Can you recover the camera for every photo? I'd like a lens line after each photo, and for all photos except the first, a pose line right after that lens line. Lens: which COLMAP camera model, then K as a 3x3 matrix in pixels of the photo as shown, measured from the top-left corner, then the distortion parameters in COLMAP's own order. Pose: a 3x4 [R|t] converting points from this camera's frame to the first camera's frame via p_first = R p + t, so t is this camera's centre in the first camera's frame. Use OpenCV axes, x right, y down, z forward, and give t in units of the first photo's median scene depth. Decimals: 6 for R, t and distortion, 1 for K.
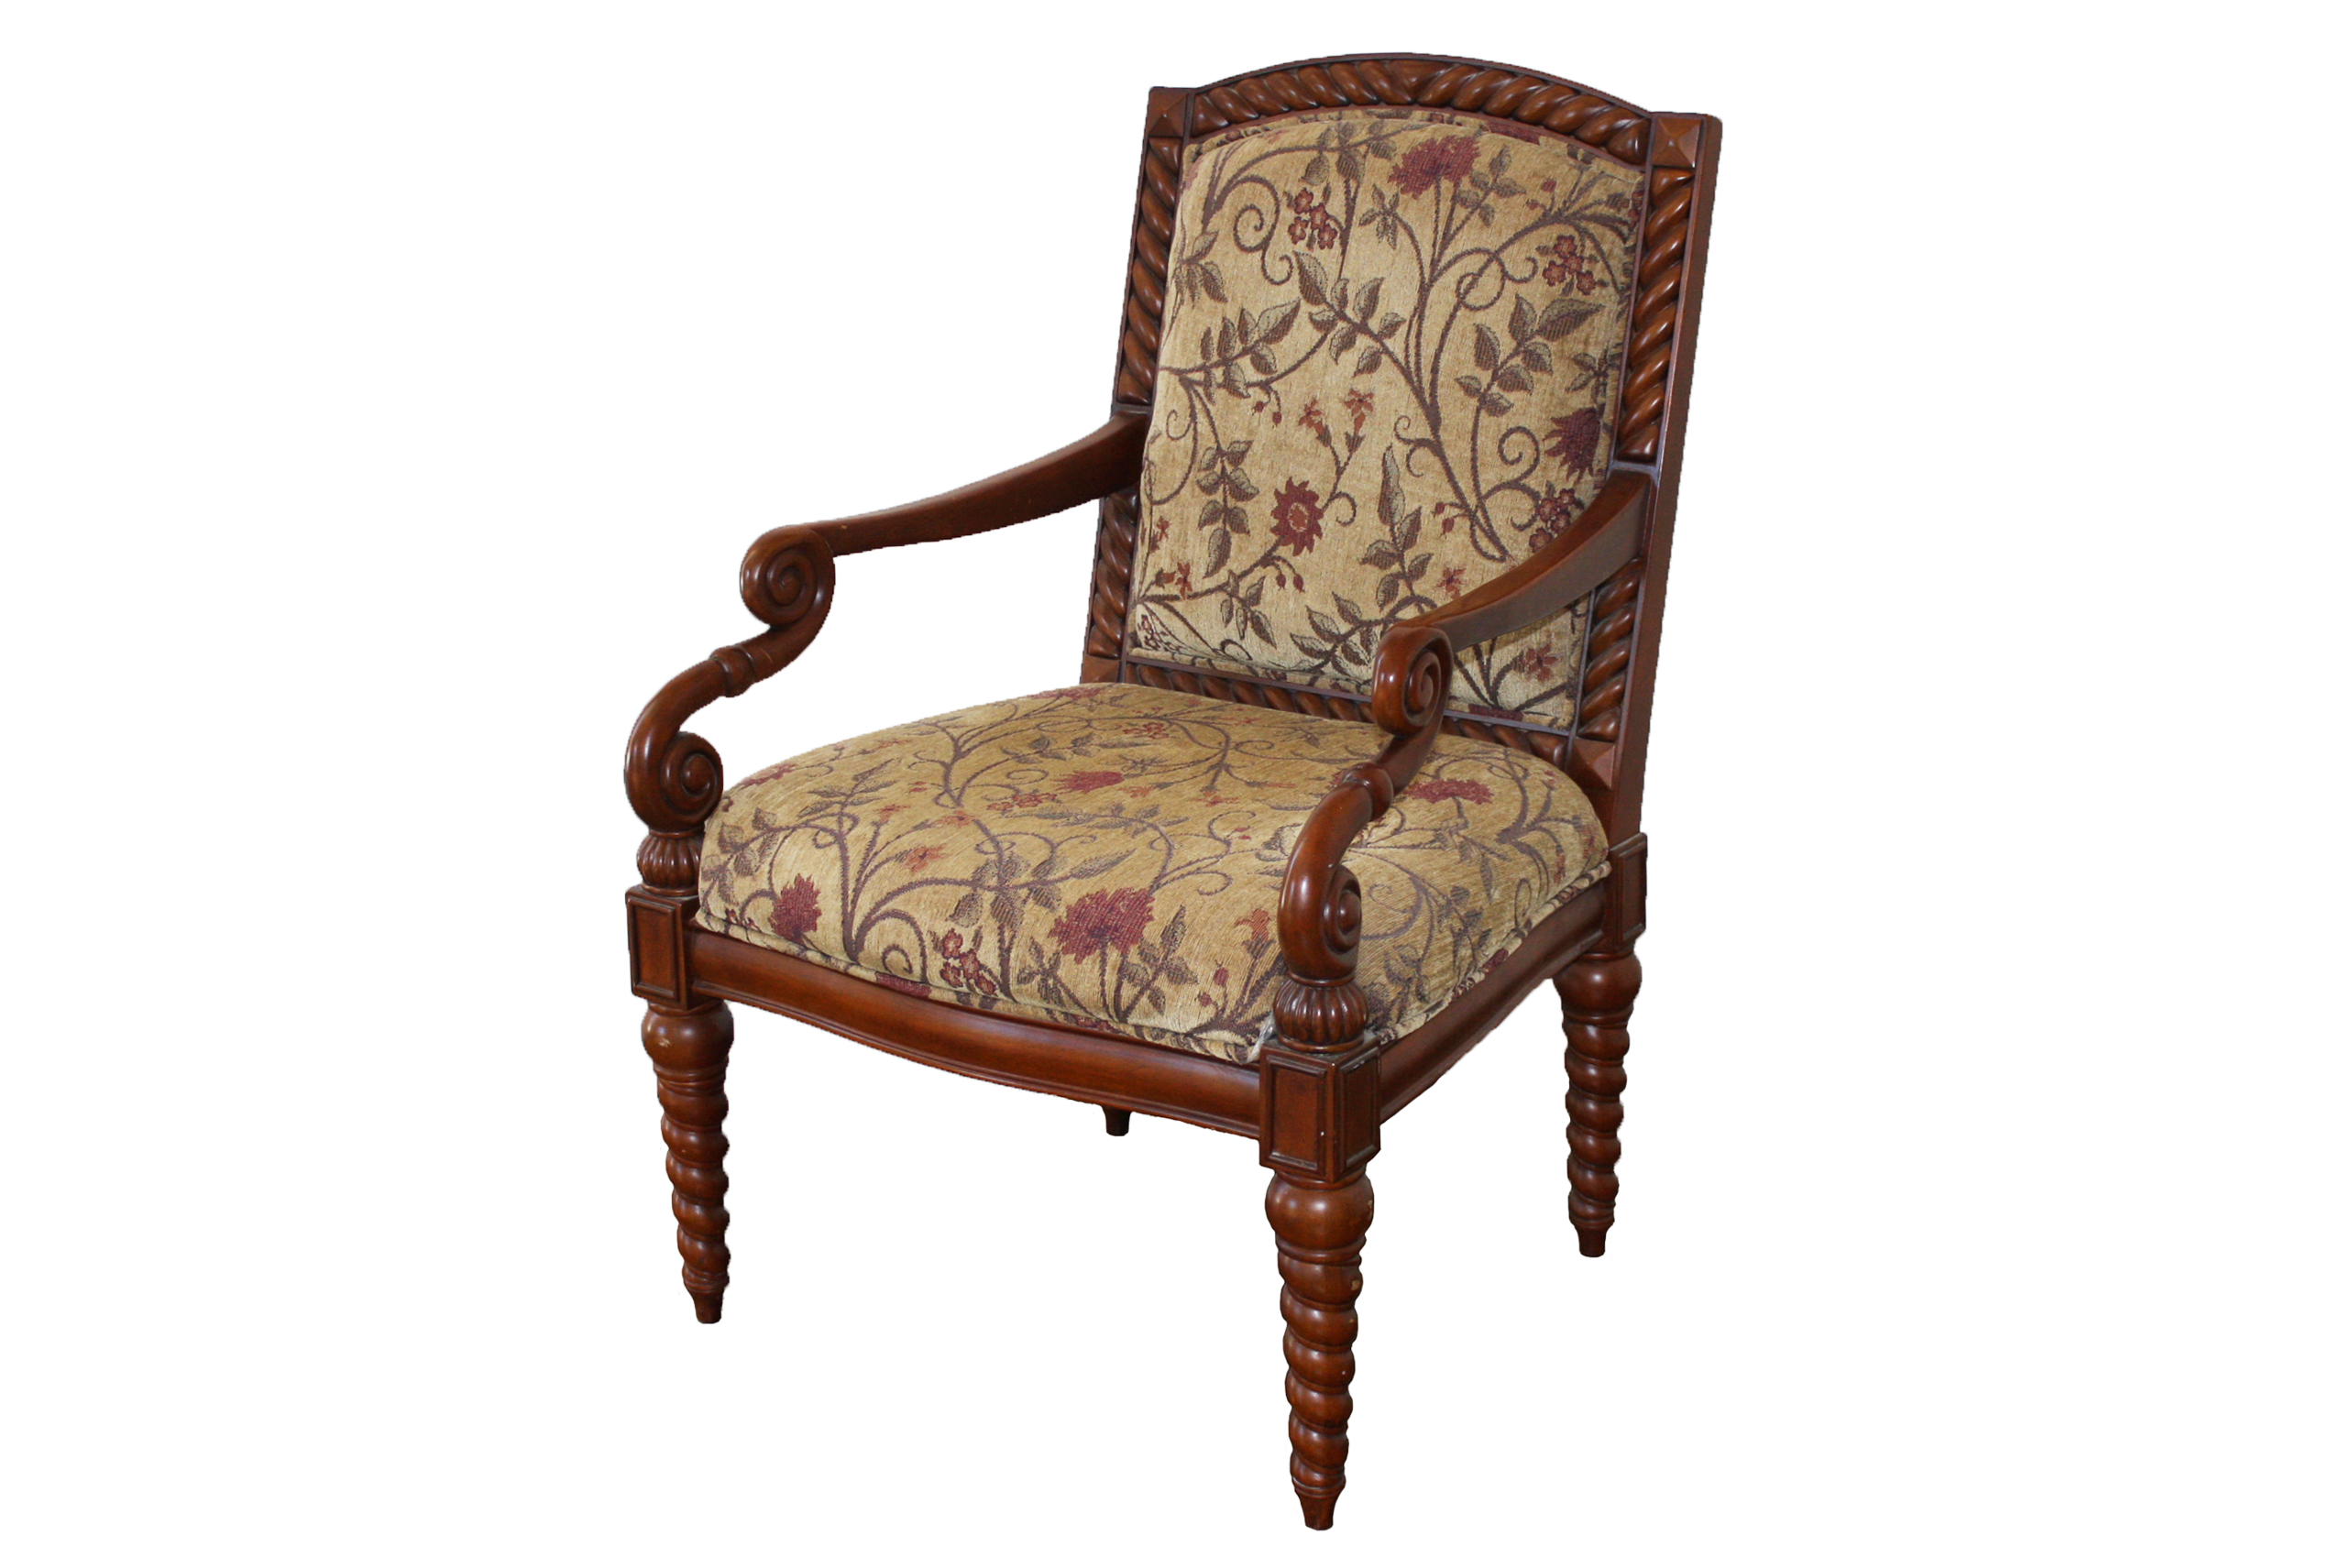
lens RADIAL K [[3219.7, 0, 1175.6], [0, 3219.7, 781.7], [0, 0, 1]] dist [-0.055854, 0.000000]
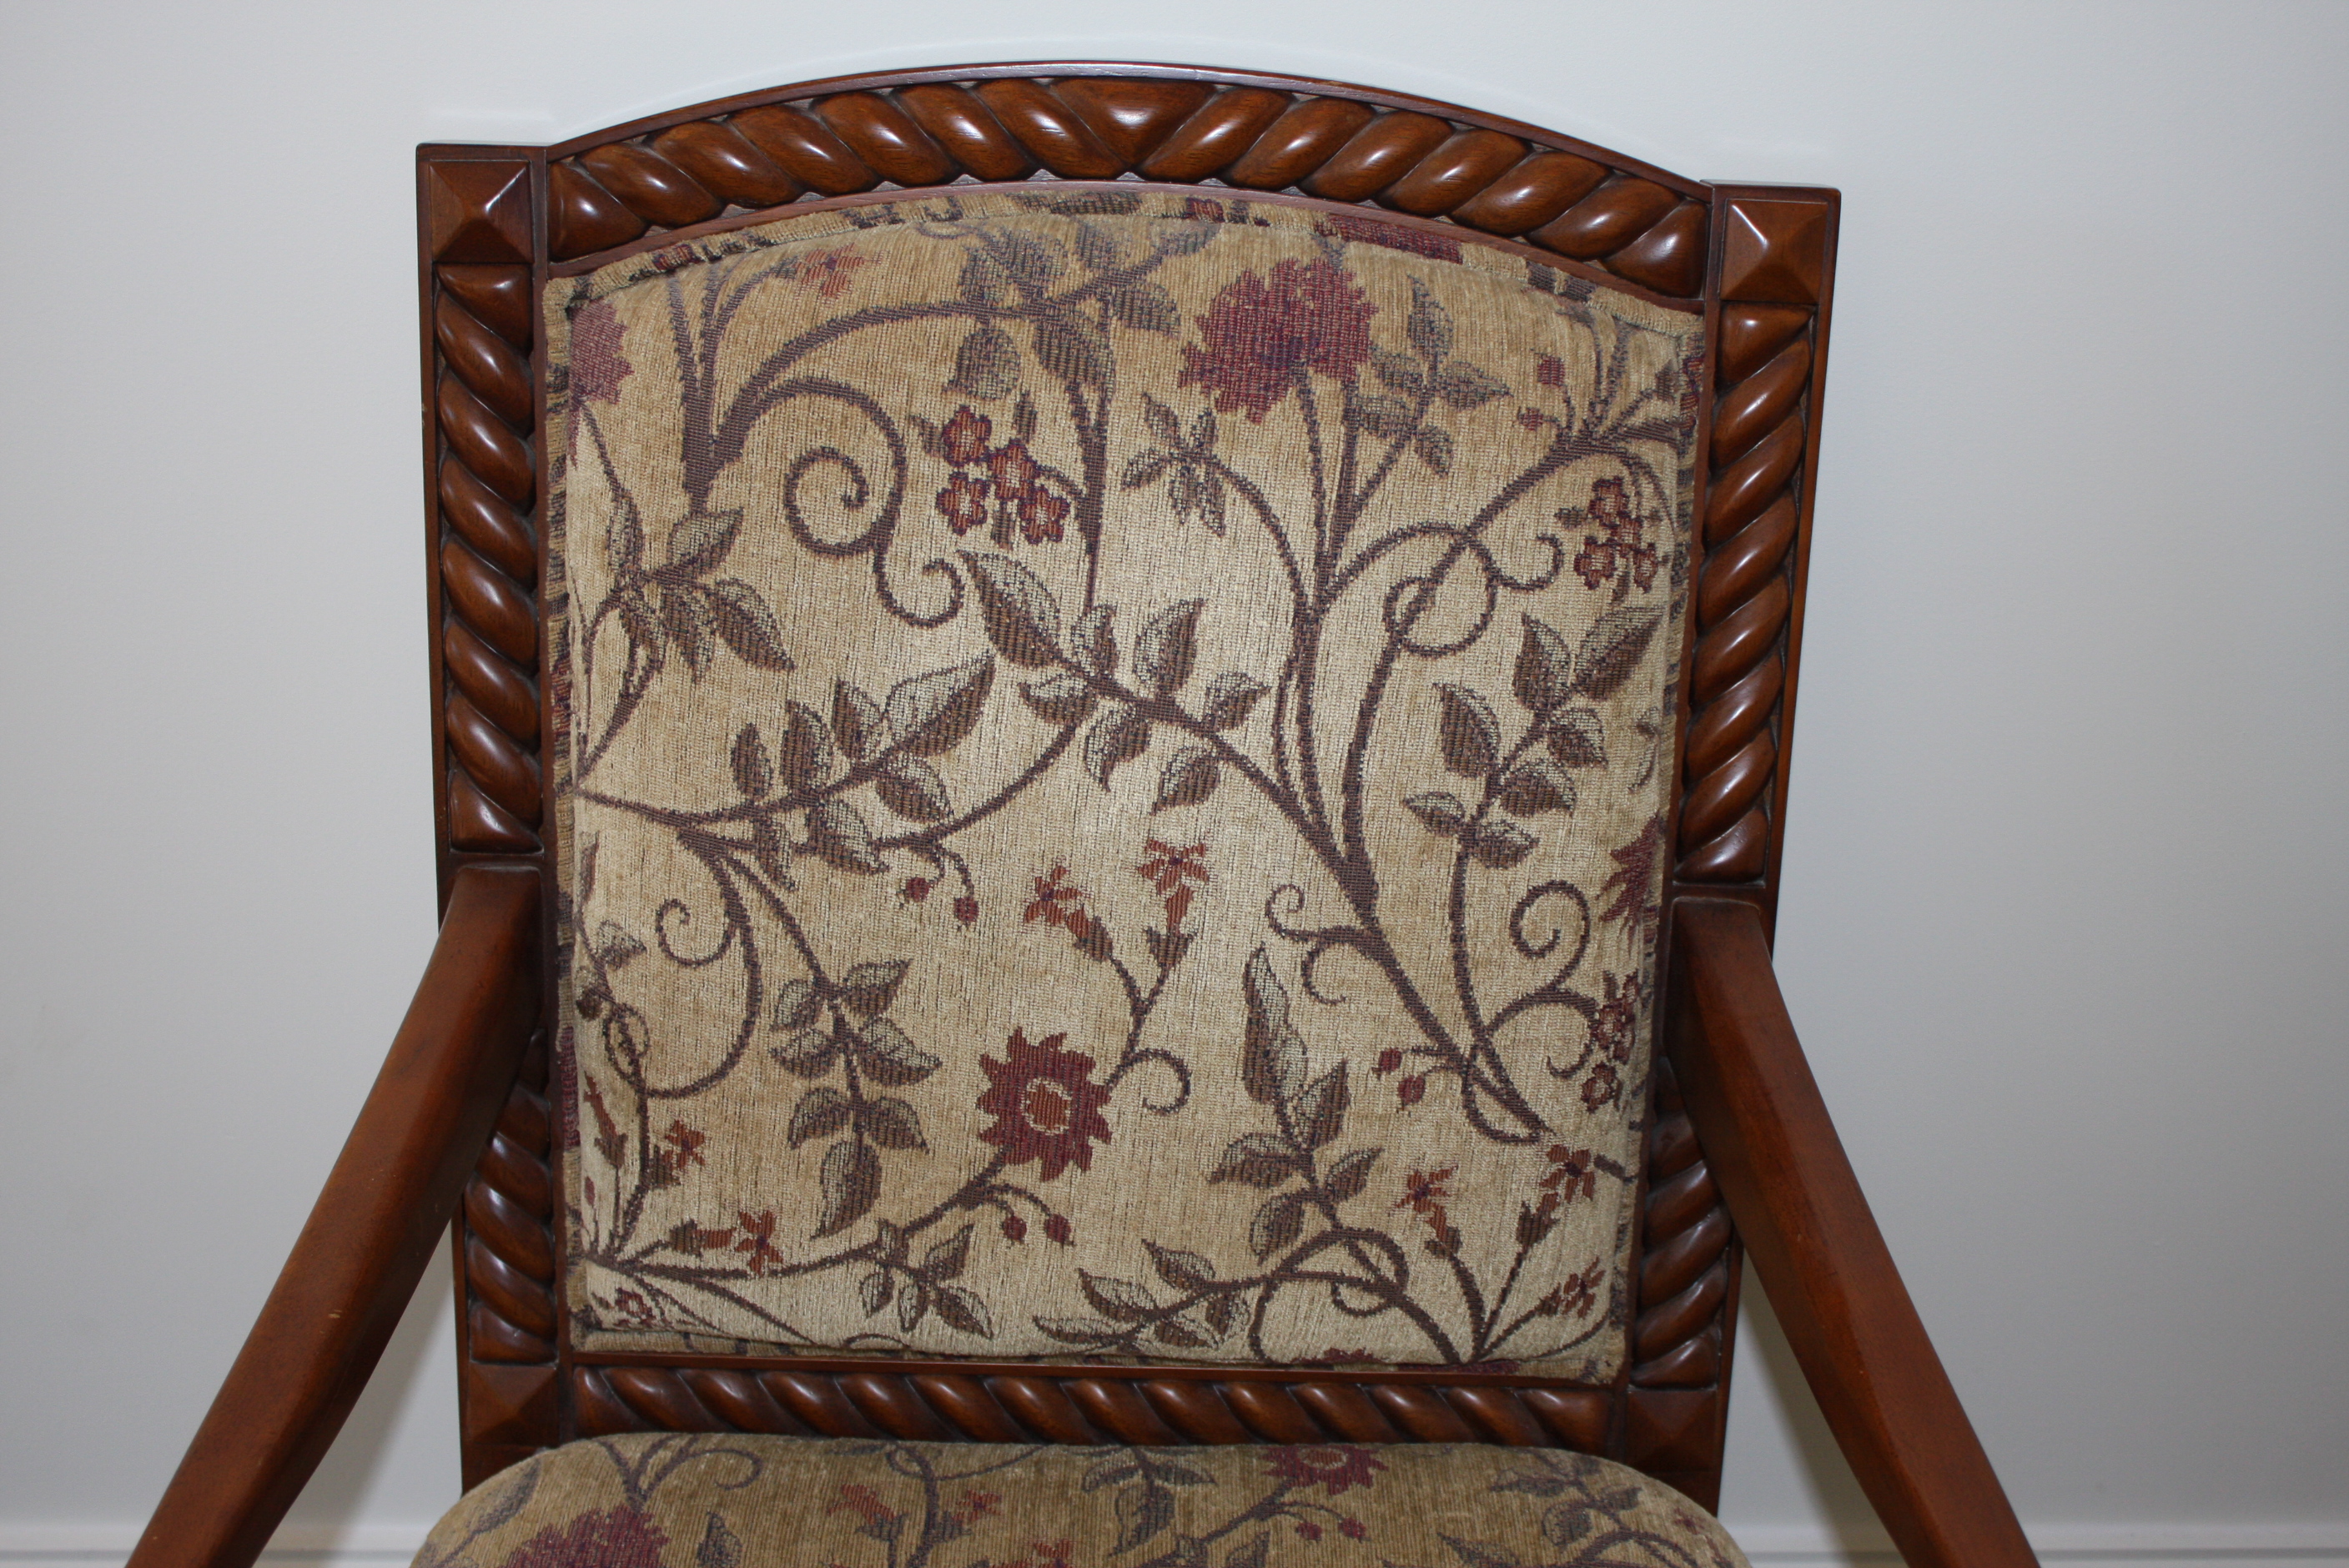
lens RADIAL K [[2971.9, 0, 1185.9], [0, 2971.9, 782.1], [0, 0, 1]] dist [-0.093240, 0.000000]
pose [[0.812514, -0.242451, 0.530130, -0.167697], [0.125551, 0.960846, 0.247007, -0.238638], [-0.569260, -0.134138, 0.811141, 0.665268]]
